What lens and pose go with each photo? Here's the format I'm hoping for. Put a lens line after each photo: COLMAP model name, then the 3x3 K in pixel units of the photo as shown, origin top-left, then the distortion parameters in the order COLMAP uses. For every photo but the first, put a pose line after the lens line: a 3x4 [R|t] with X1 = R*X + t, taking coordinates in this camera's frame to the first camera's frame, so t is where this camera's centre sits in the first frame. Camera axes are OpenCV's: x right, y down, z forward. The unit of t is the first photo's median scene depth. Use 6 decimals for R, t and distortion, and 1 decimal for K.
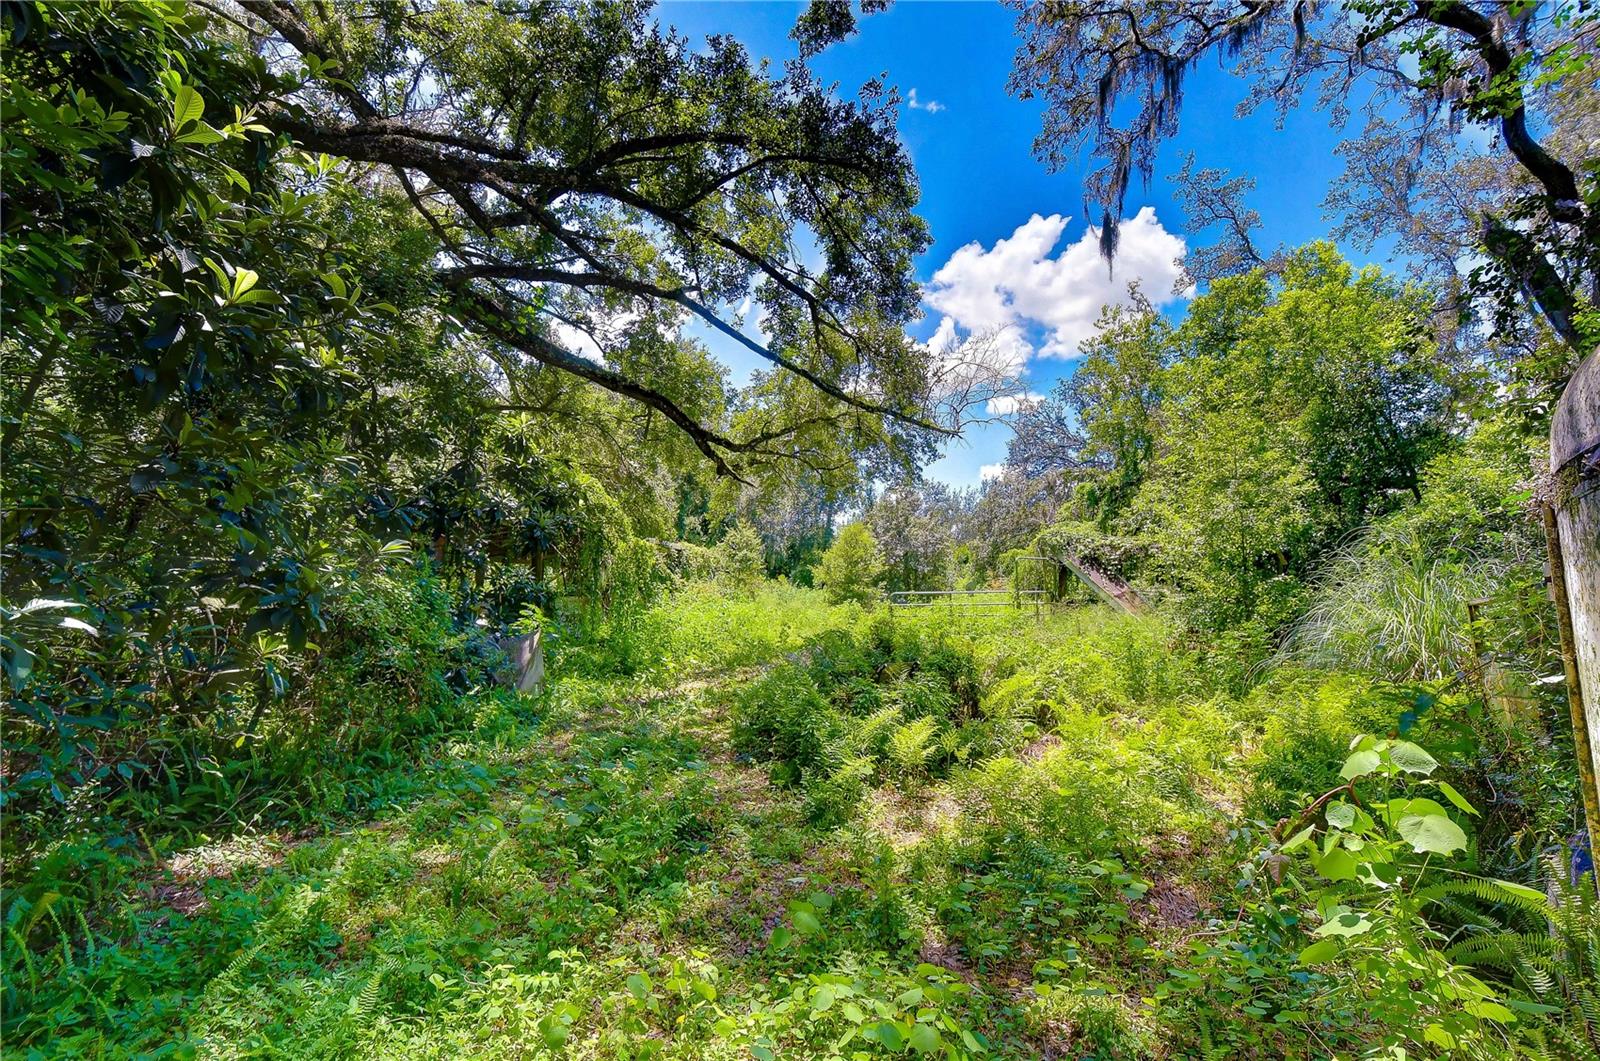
lens RADIAL K [[701.5, 0, 817.0], [0, 701.5, 526.8], [0, 0, 1]] dist [-0.004348, -0.001427]
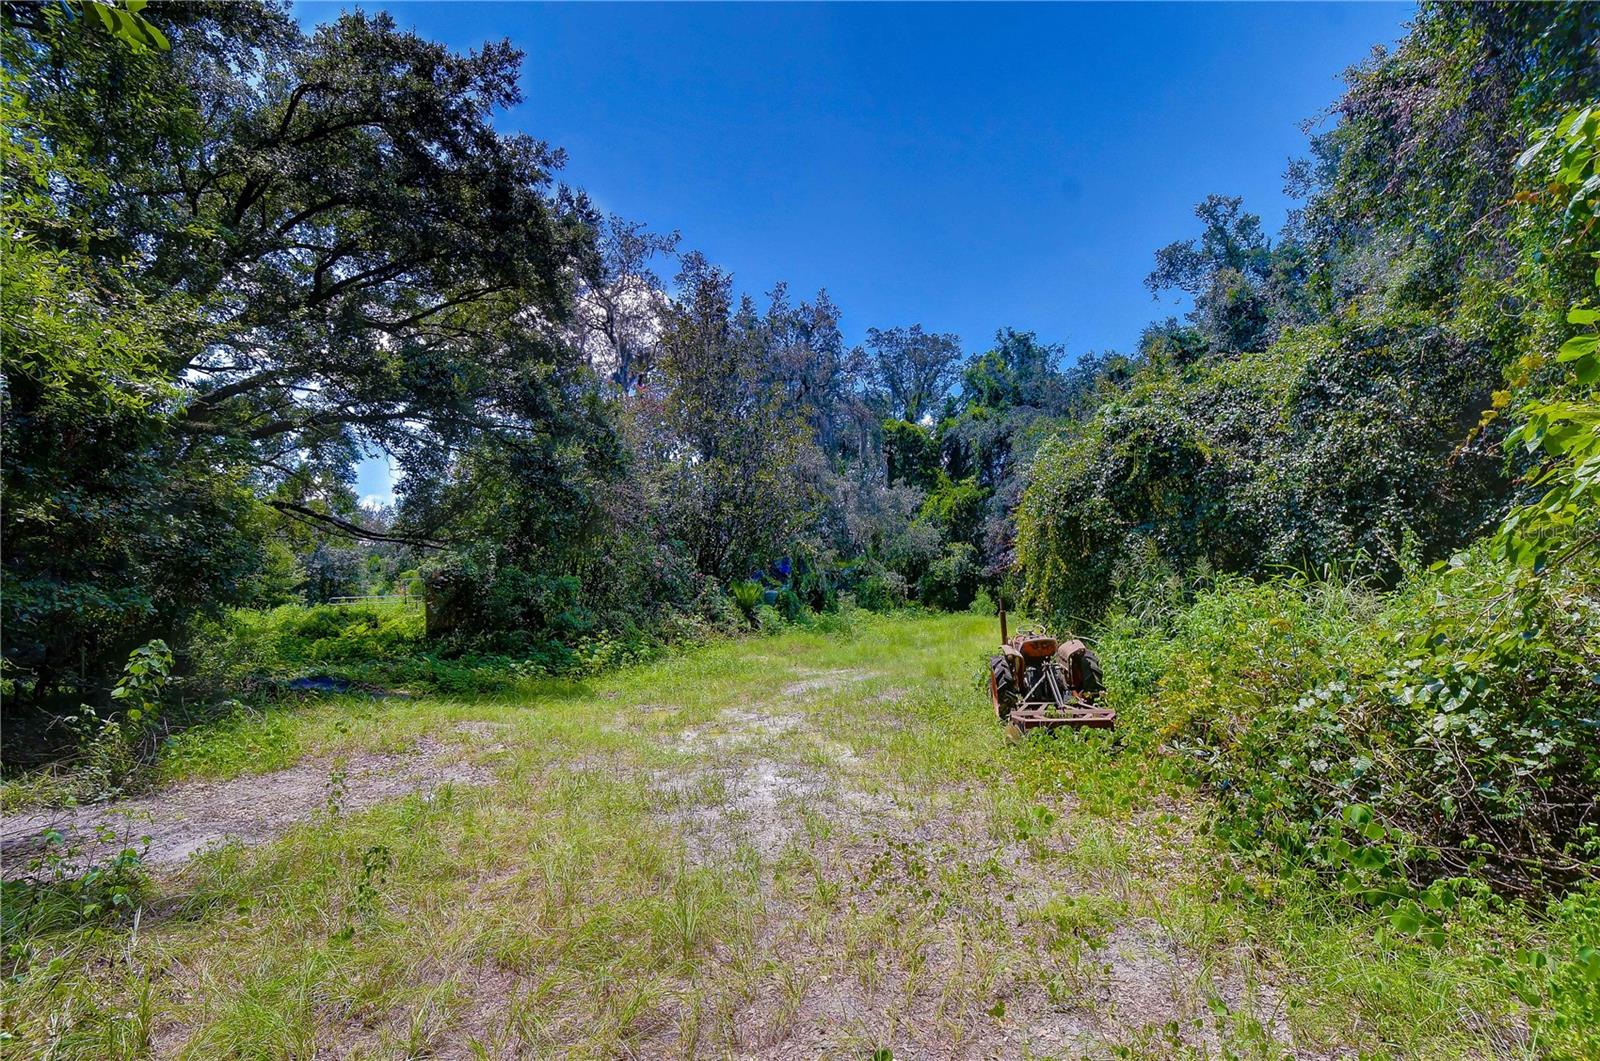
lens RADIAL K [[701.5, 0, 818.1], [0, 701.5, 569.2], [0, 0, 1]] dist [-0.004348, -0.001427]
pose [[0.719040, 0.001962, 0.694965, -0.128076], [-0.042947, 0.998210, 0.041616, -0.058073], [-0.693640, -0.059770, 0.717838, -0.622232]]
